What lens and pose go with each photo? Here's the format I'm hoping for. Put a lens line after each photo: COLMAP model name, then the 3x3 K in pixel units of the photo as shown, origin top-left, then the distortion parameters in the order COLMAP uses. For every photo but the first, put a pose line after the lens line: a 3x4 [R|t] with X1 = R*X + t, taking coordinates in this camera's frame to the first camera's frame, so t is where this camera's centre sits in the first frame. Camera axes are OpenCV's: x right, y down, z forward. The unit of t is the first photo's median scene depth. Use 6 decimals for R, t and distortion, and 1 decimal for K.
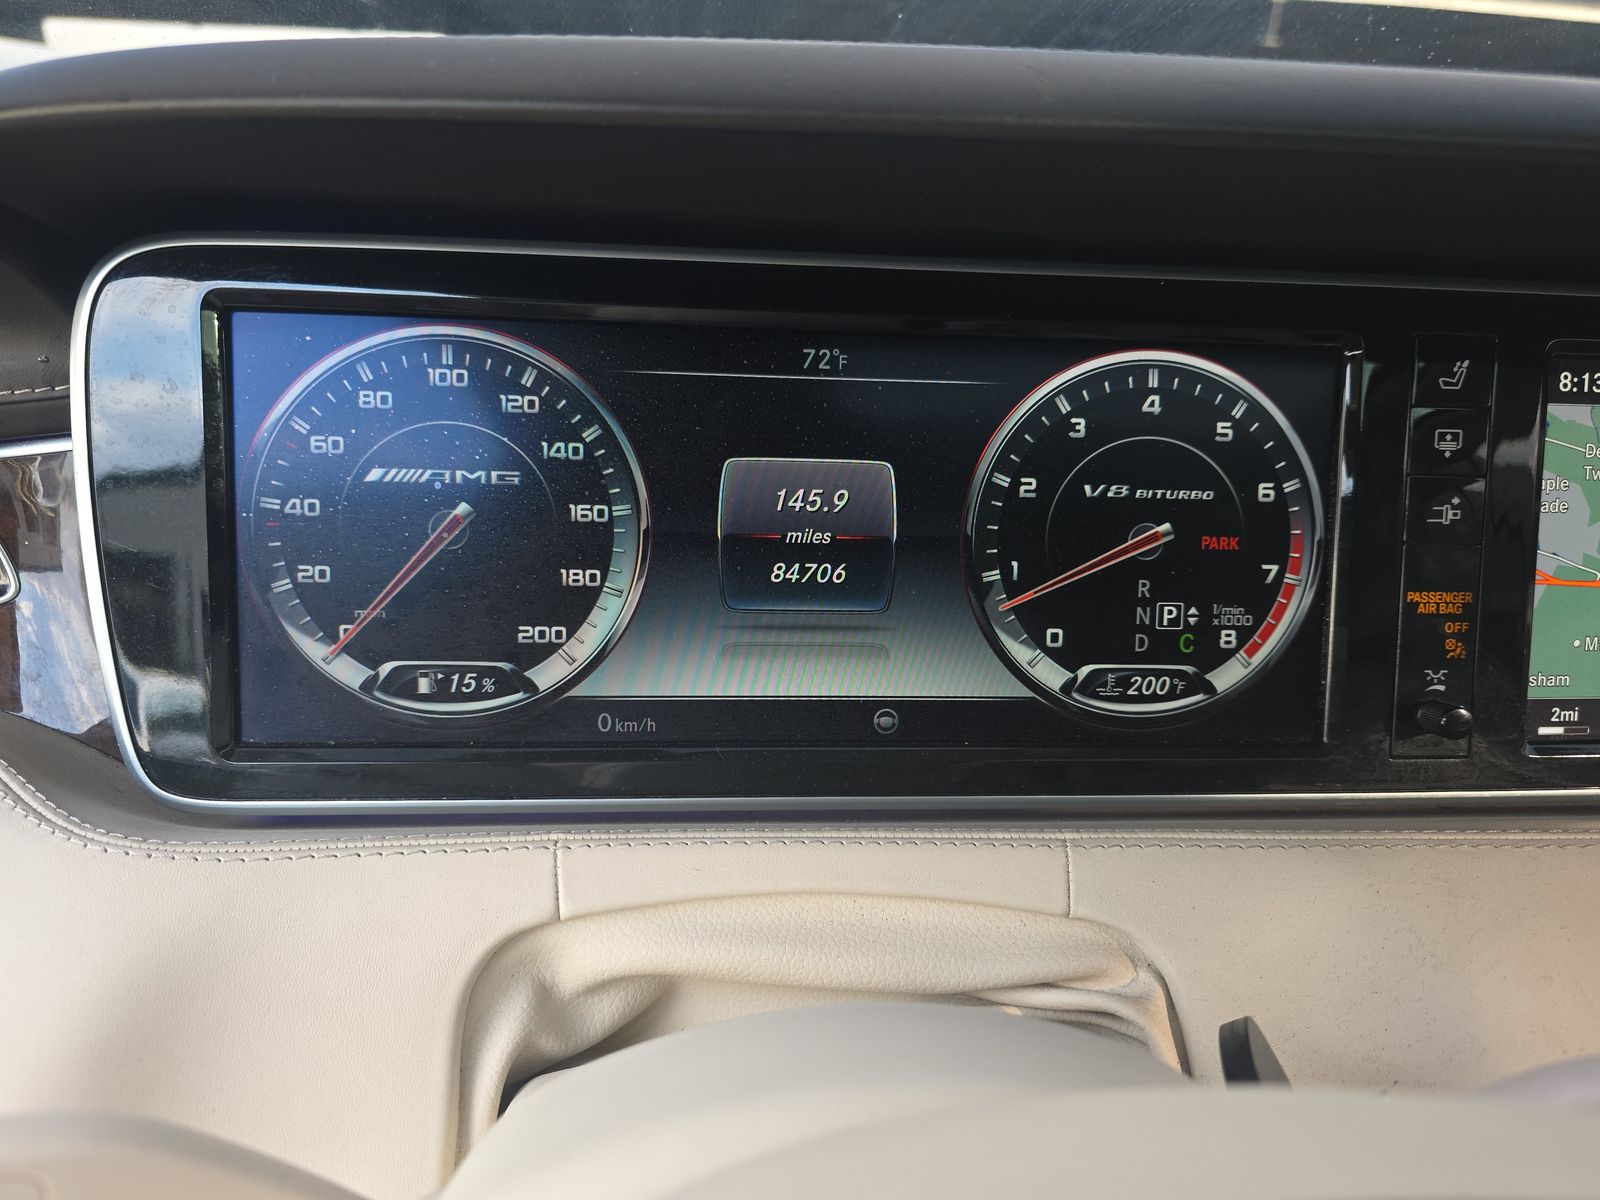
lens RADIAL K [[1134.2, 0, 809.7], [0, 1134.2, 609.9], [0, 0, 1]] dist [0.015290, -0.025803]
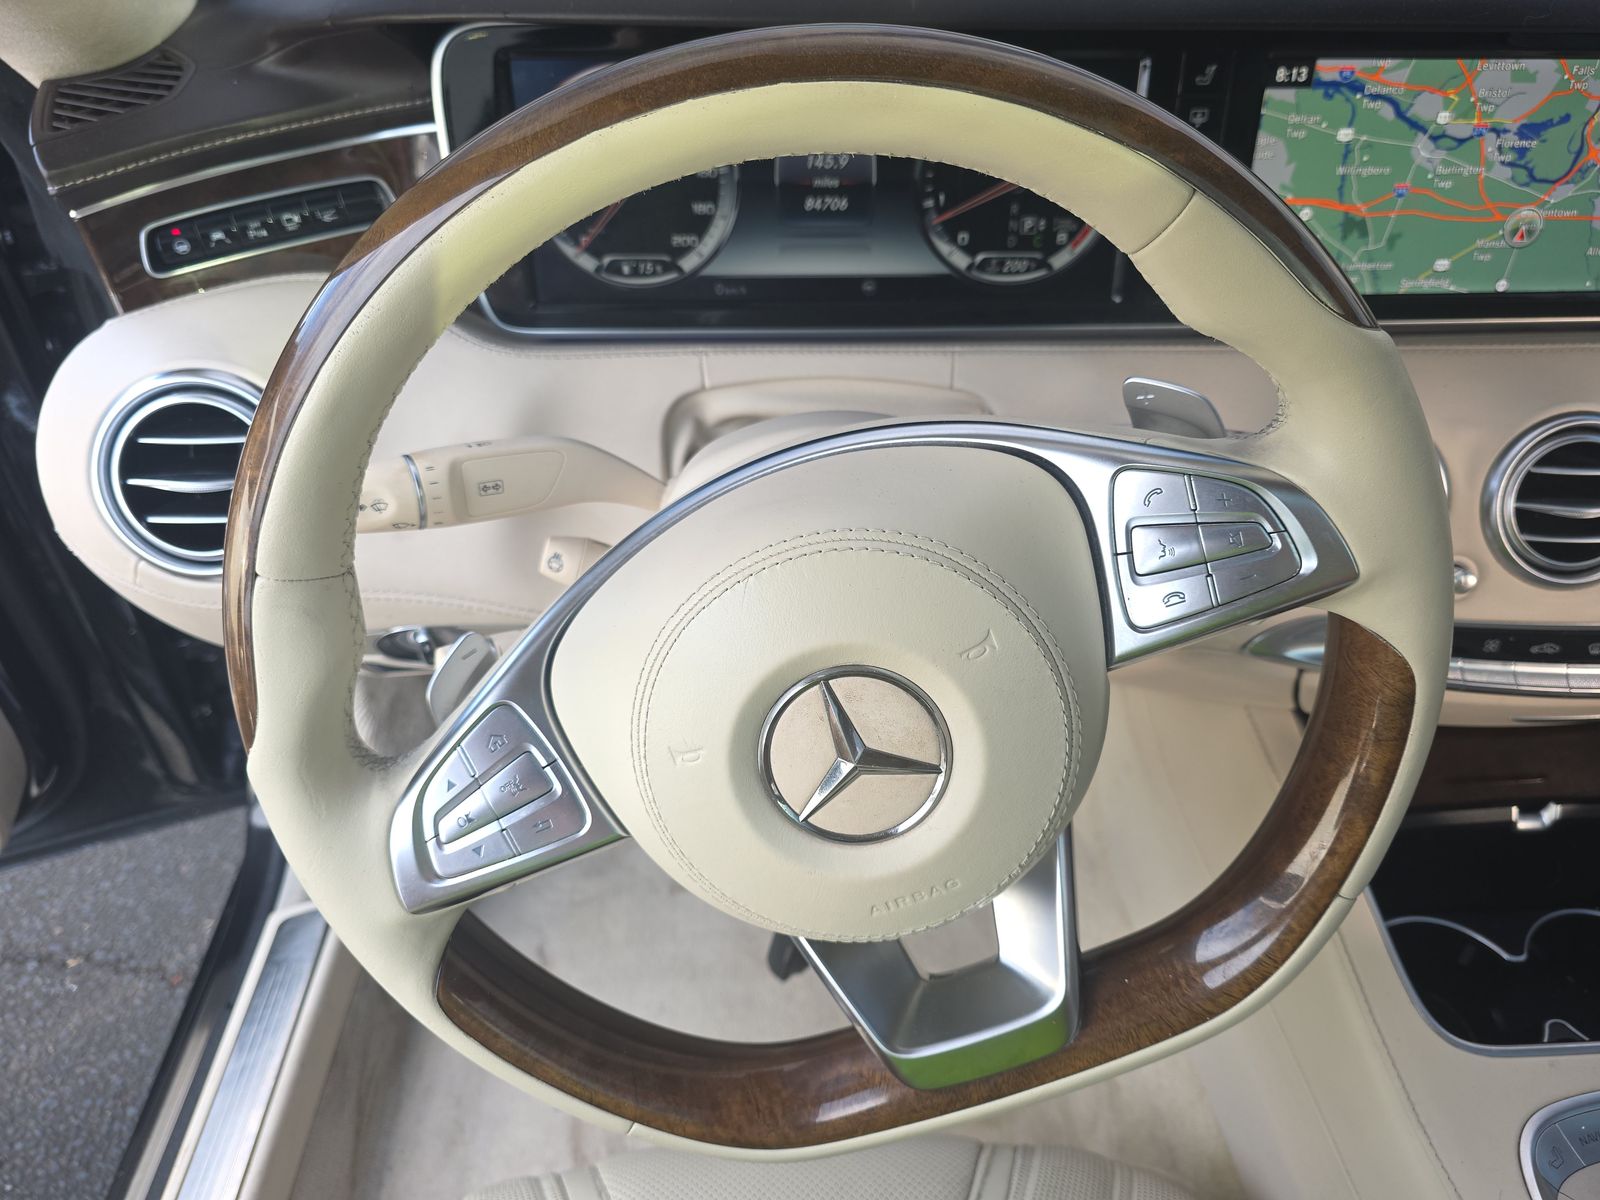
lens RADIAL K [[1134.2, 0, 809.7], [0, 1134.2, 609.9], [0, 0, 1]] dist [0.015290, -0.025803]
pose [[0.997590, 0.015759, -0.067578, 0.102918], [0.011892, 0.920636, 0.390240, -0.139927], [0.068364, -0.390103, 0.918230, -0.908116]]
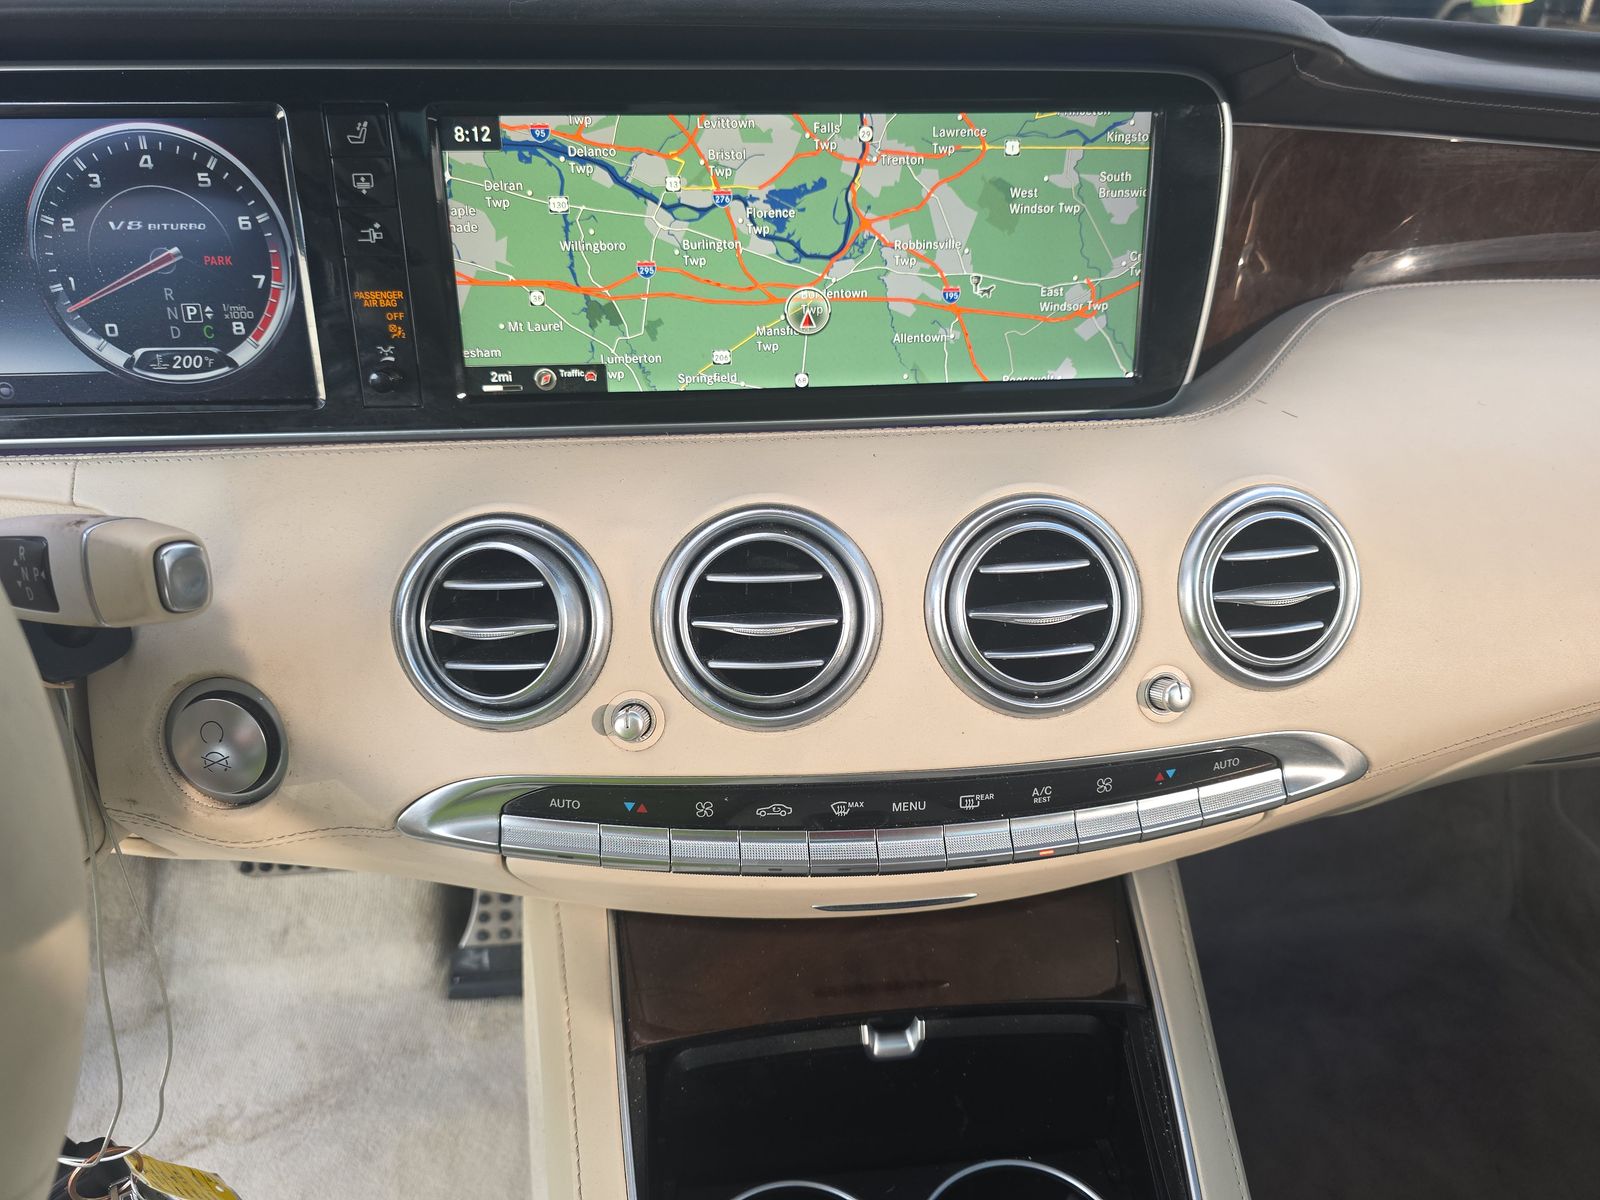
lens RADIAL K [[1134.2, 0, 809.7], [0, 1134.2, 609.9], [0, 0, 1]] dist [0.015290, -0.025803]
pose [[0.999525, -0.019855, -0.023579, 1.148207], [0.024713, 0.973355, 0.227967, 0.064043], [0.018425, -0.228441, 0.973383, -0.509426]]
